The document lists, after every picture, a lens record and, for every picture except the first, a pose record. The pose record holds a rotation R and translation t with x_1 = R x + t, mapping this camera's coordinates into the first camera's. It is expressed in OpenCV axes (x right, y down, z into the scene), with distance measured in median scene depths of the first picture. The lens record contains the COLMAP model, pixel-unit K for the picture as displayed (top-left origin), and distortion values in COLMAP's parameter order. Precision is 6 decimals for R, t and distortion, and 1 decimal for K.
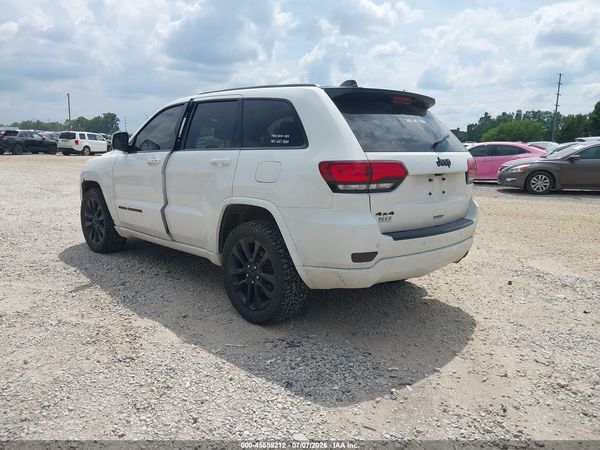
lens RADIAL K [[482.4, 0, 298.9], [0, 482.4, 225.5], [0, 0, 1]] dist [0.022555, -0.014314]
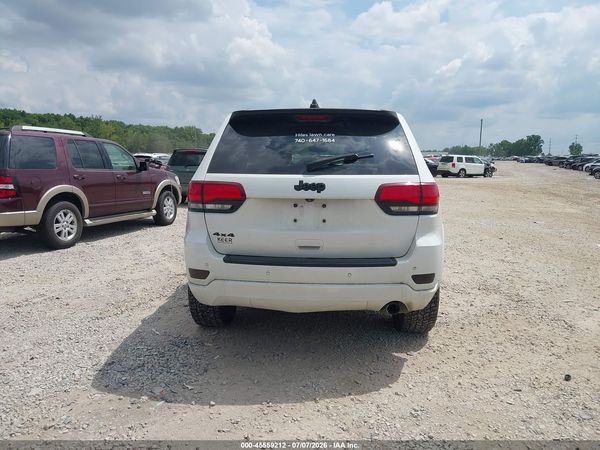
lens RADIAL K [[482.4, 0, 298.4], [0, 482.4, 226.3], [0, 0, 1]] dist [0.022555, -0.014314]
pose [[0.674876, 0.089862, -0.732439, 0.096194], [-0.122339, 0.992447, 0.009038, -0.006634], [0.727719, 0.083506, 0.680773, 0.041105]]
